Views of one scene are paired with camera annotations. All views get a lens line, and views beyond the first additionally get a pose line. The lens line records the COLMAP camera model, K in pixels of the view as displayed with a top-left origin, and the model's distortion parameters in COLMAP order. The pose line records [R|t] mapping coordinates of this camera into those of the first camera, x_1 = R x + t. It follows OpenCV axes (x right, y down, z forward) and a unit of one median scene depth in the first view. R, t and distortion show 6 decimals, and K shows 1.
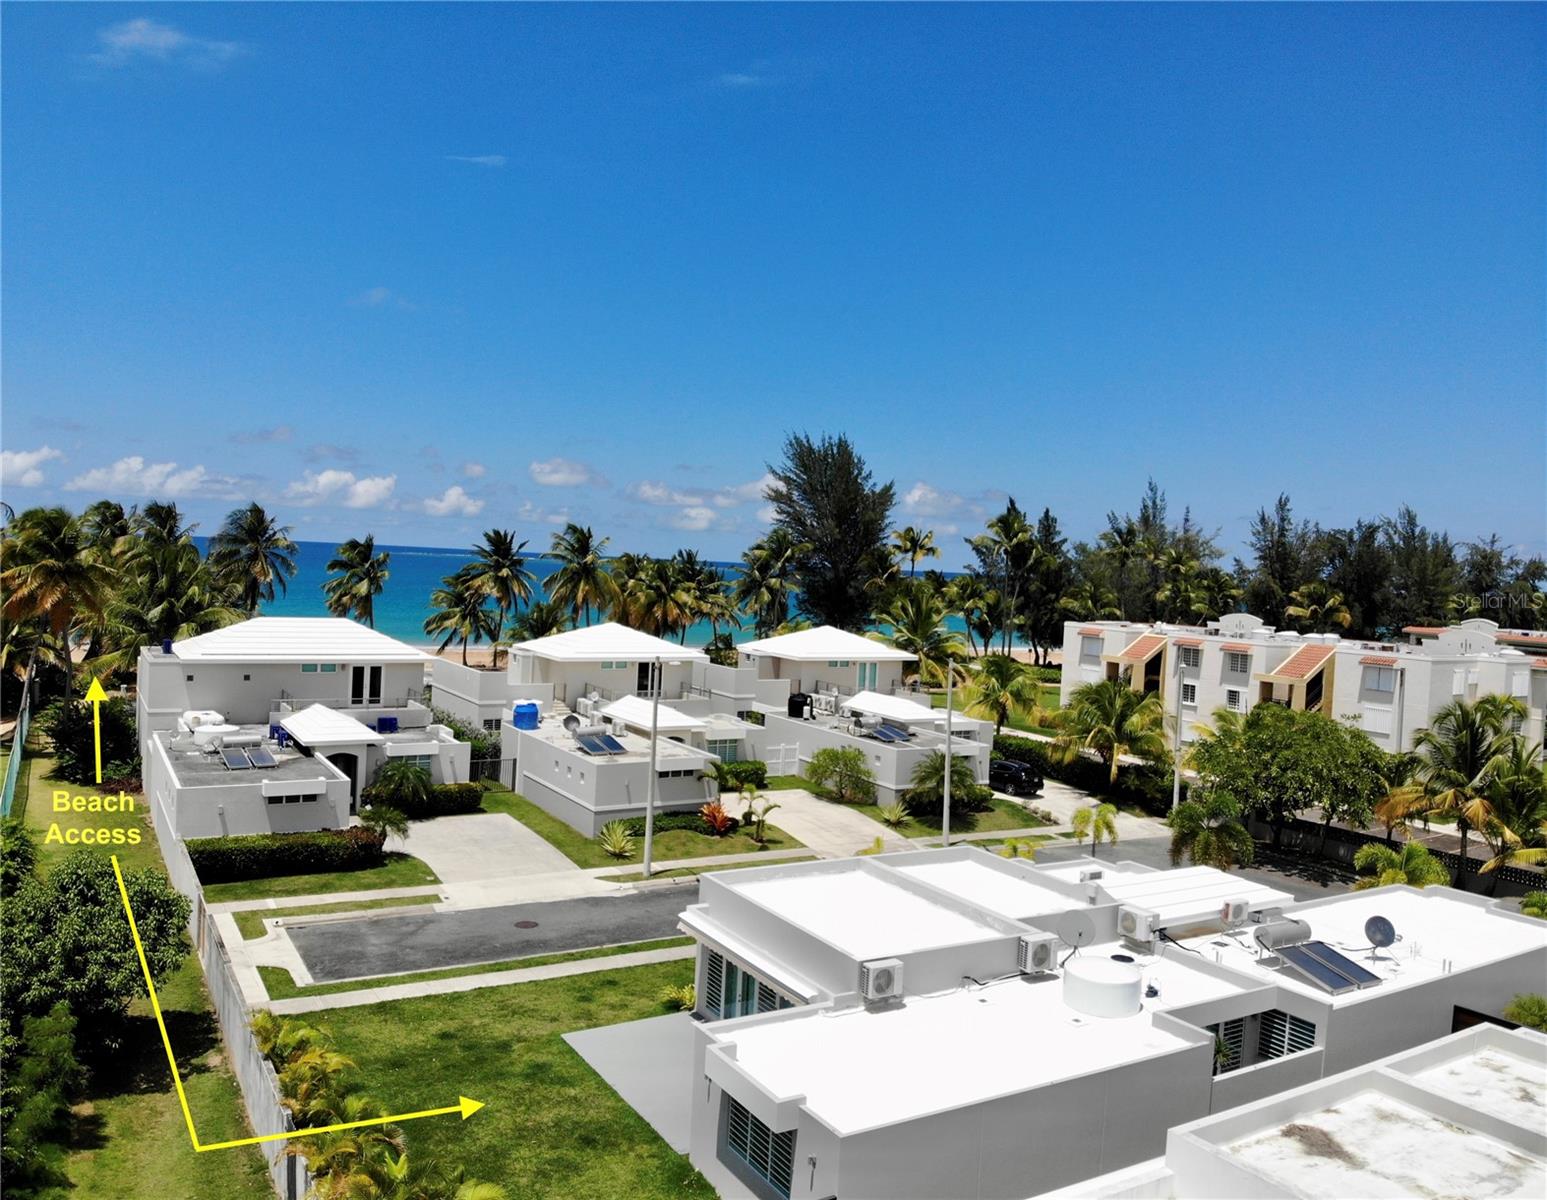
lens RADIAL K [[1180.3, 0, 773.5], [0, 1180.3, 600.0], [0, 0, 1]] dist [0.081251, -0.175659]
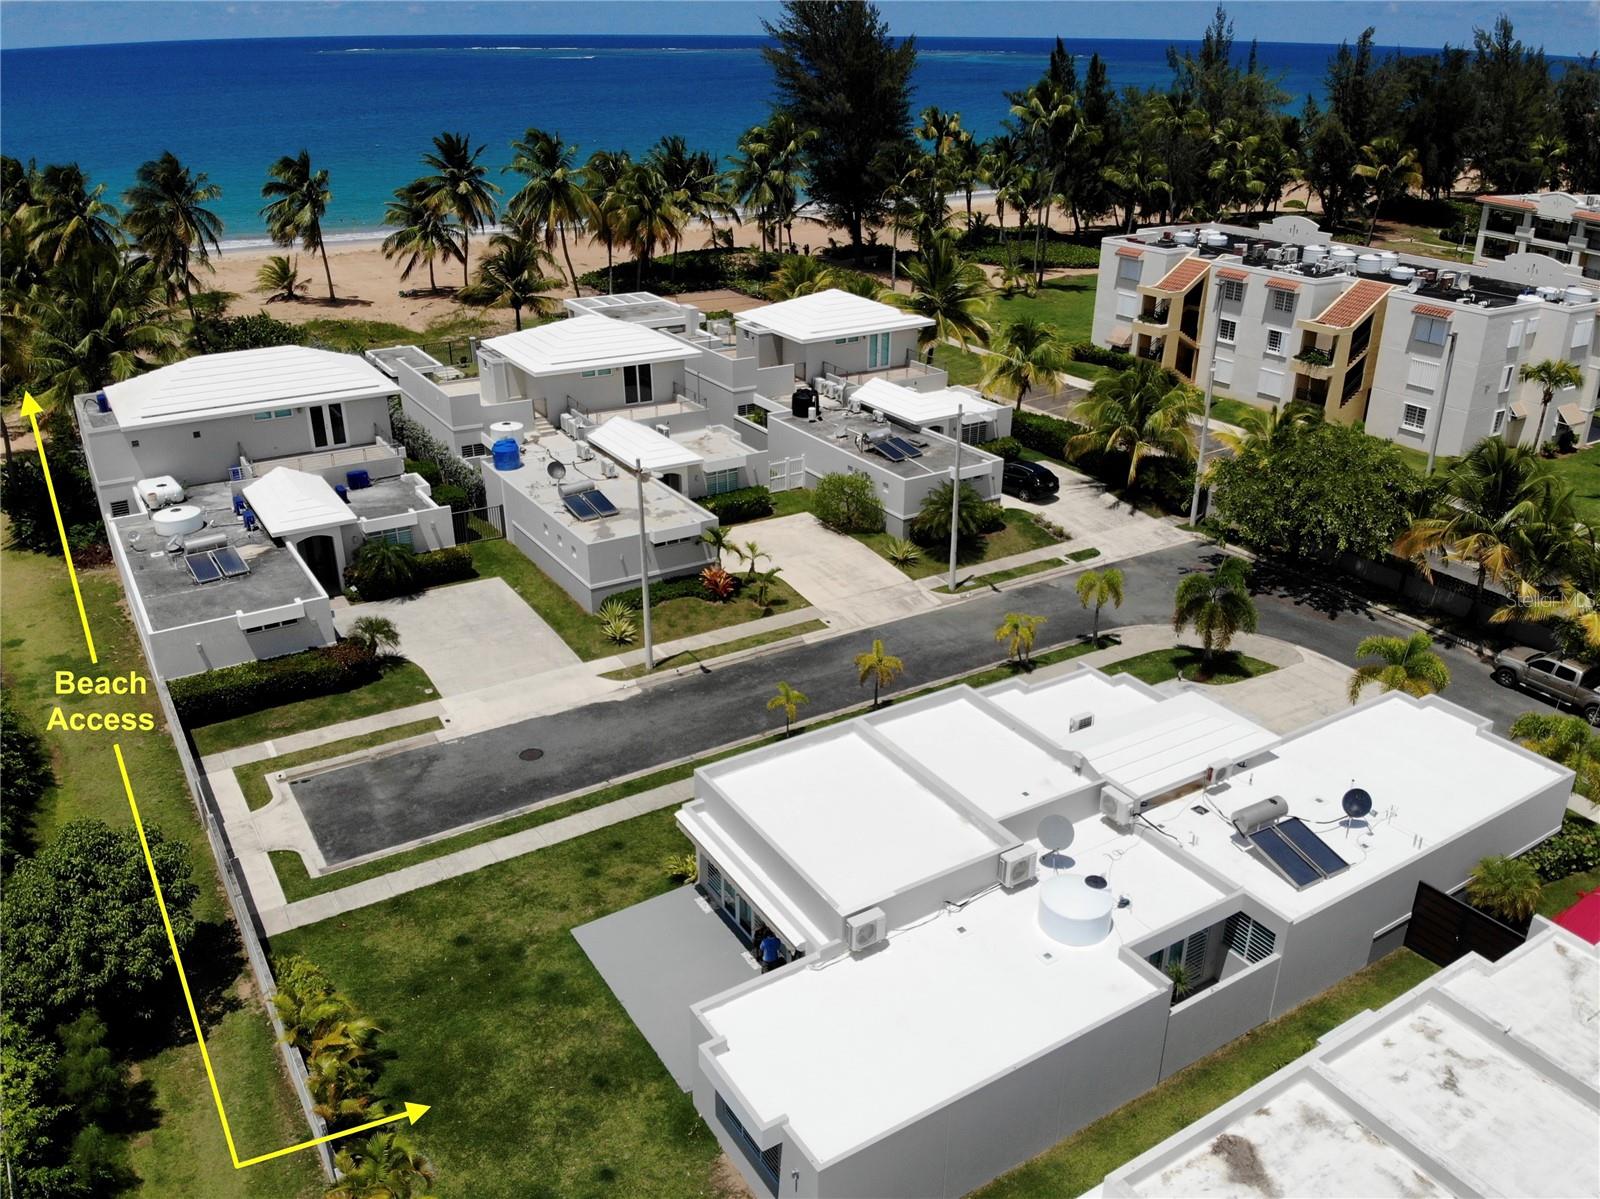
lens RADIAL K [[1250.5, 0, 828.6], [0, 1250.5, 600.3], [0, 0, 1]] dist [0.103688, -0.226610]
pose [[0.999025, -0.041358, 0.015428, 0.035268], [0.032251, 0.922510, 0.384624, -0.257612], [-0.030139, -0.383751, 0.922945, 0.054983]]
